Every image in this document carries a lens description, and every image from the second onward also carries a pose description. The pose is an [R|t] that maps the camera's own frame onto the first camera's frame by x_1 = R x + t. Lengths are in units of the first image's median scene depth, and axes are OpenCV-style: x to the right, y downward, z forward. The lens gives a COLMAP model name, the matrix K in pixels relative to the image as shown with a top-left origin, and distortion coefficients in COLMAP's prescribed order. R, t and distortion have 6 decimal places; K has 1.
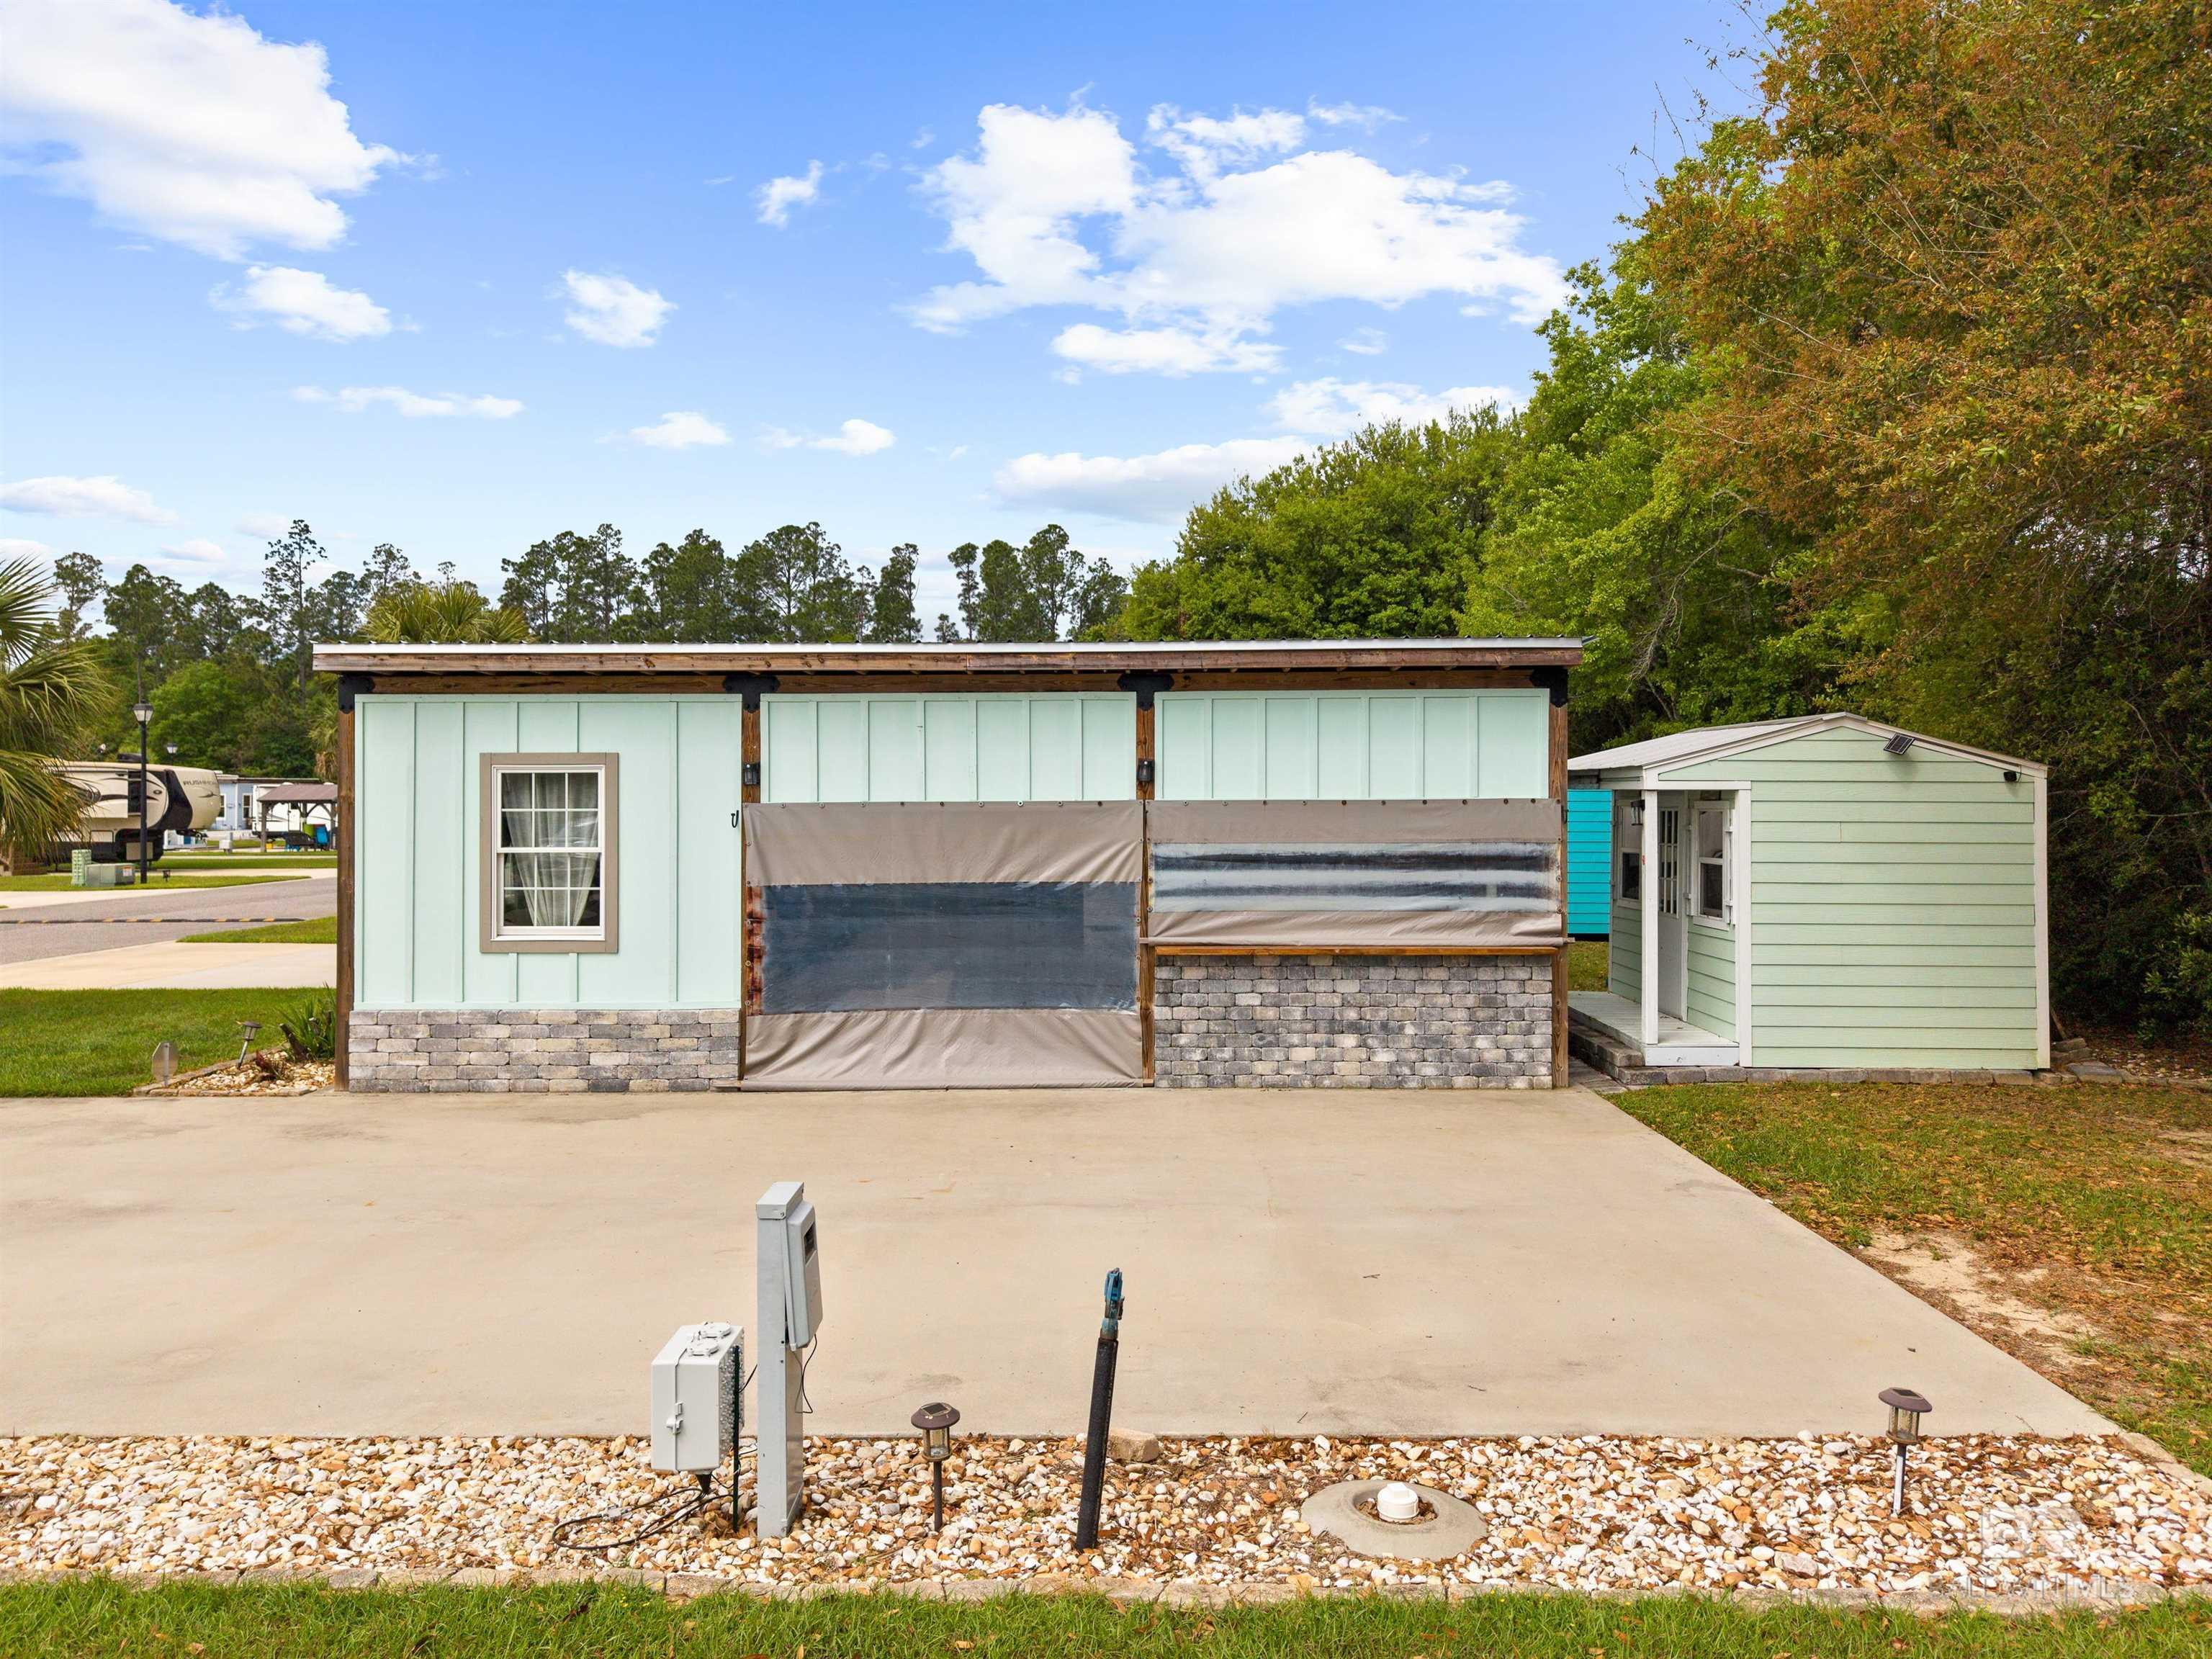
lens RADIAL K [[1496.7, 0, 1105.6], [0, 1496.7, 774.7], [0, 0, 1]] dist [0.036322, -0.037475]
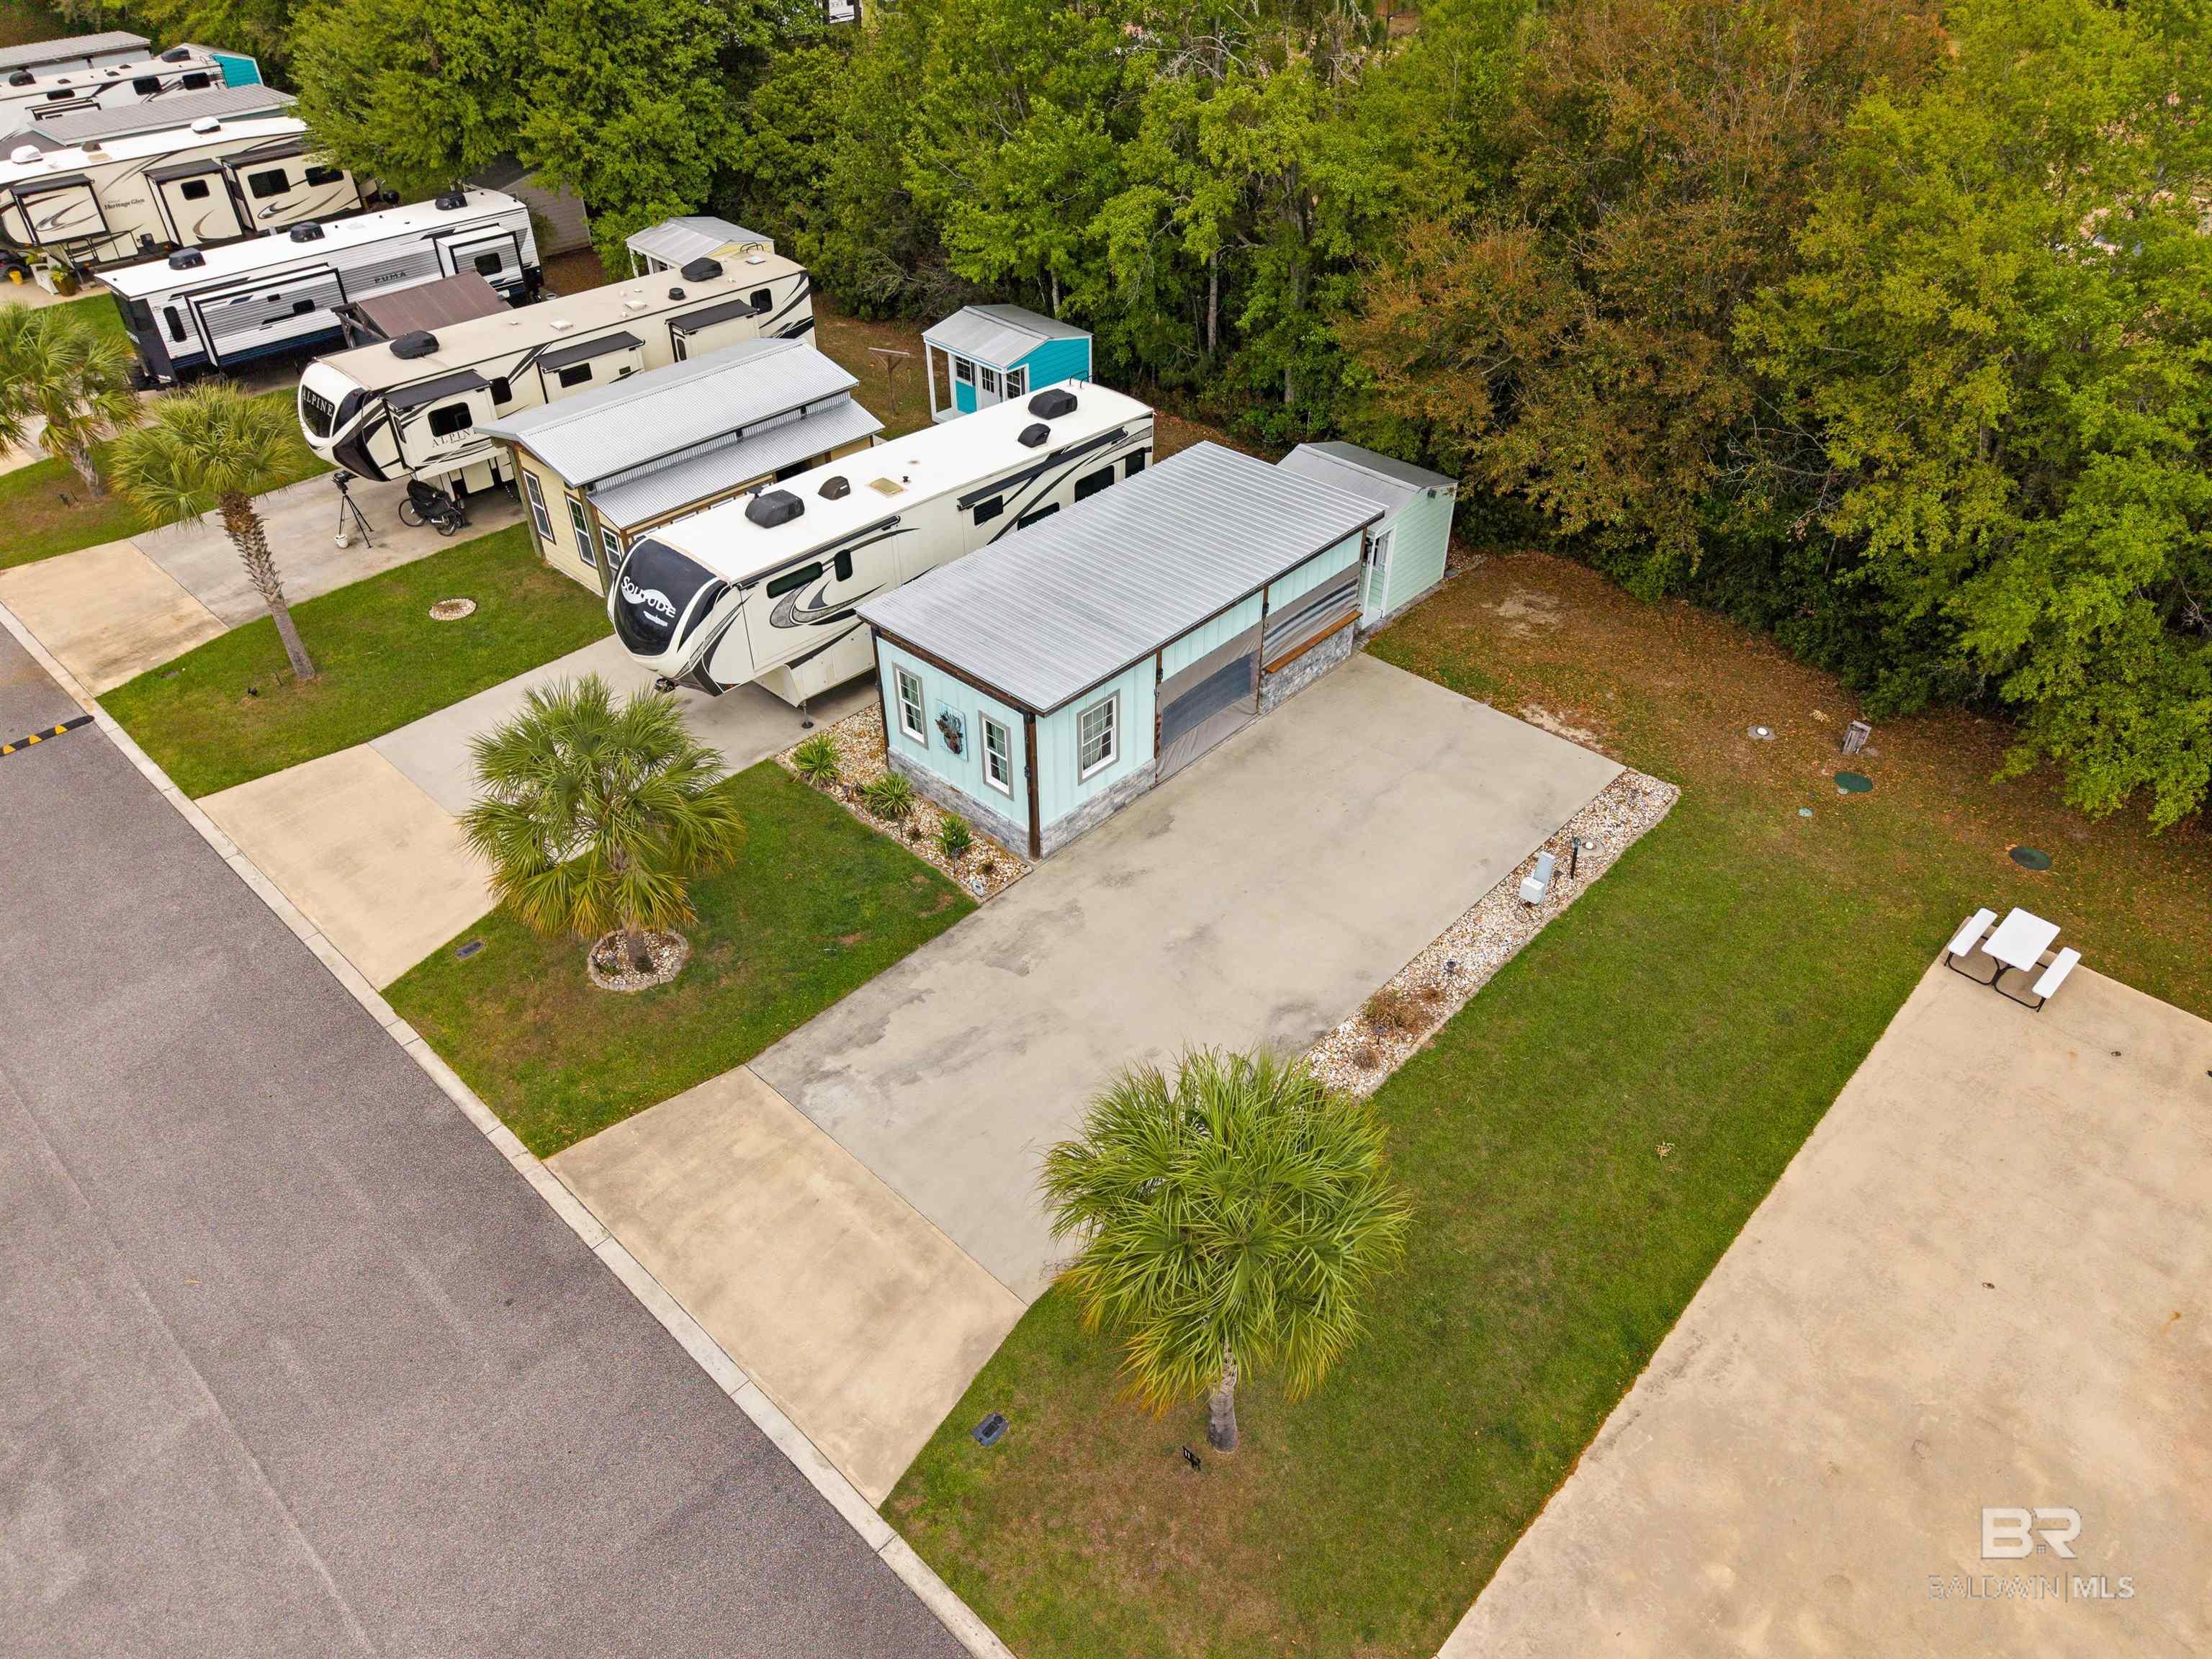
lens RADIAL K [[1479.2, 0, 1113.3], [0, 1479.2, 824.0], [0, 0, 1]] dist [0.043814, -0.053900]
pose [[0.671409, -0.458703, 0.582066, -1.720077], [-0.012758, 0.778152, 0.627947, -1.249537], [-0.740977, -0.429035, 0.516606, -0.218804]]
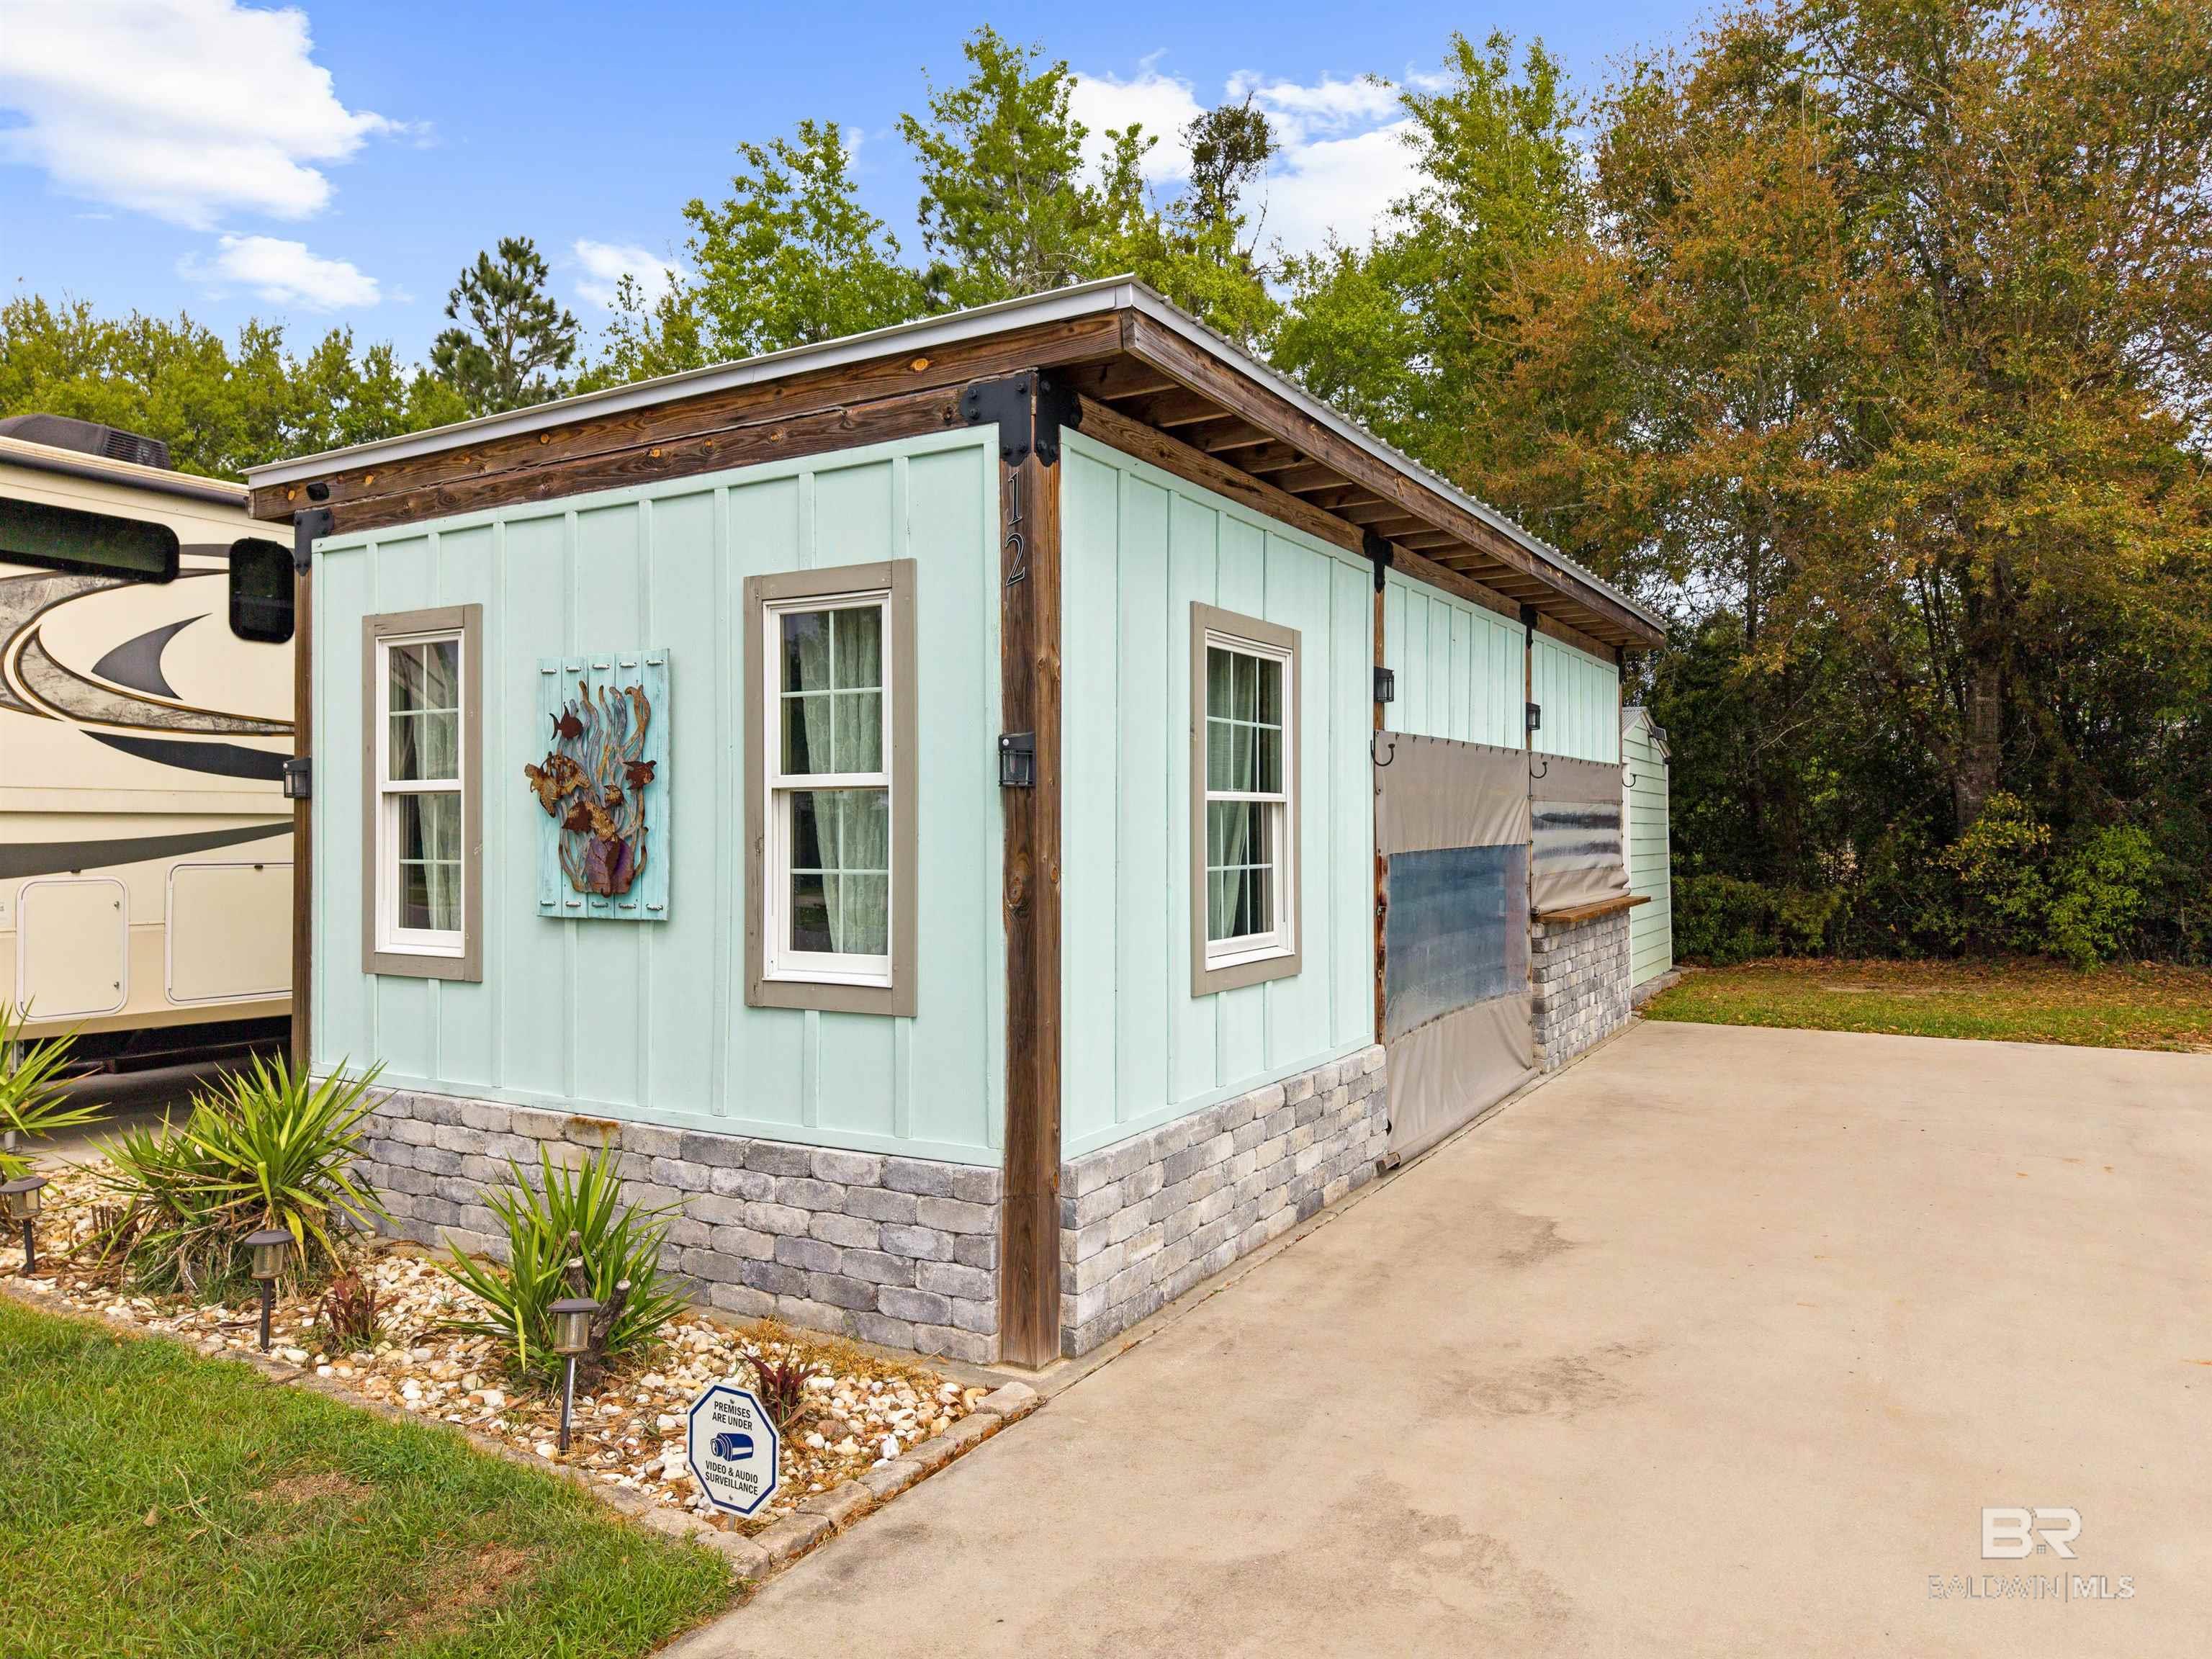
lens RADIAL K [[1497.6, 0, 1101.2], [0, 1497.6, 787.9], [0, 0, 1]] dist [-0.002678, -0.000840]
pose [[0.486686, 0.022077, 0.873298, -0.869775], [-0.013536, 0.999751, -0.017730, 0.058269], [-0.873472, -0.003193, 0.486863, 0.792038]]
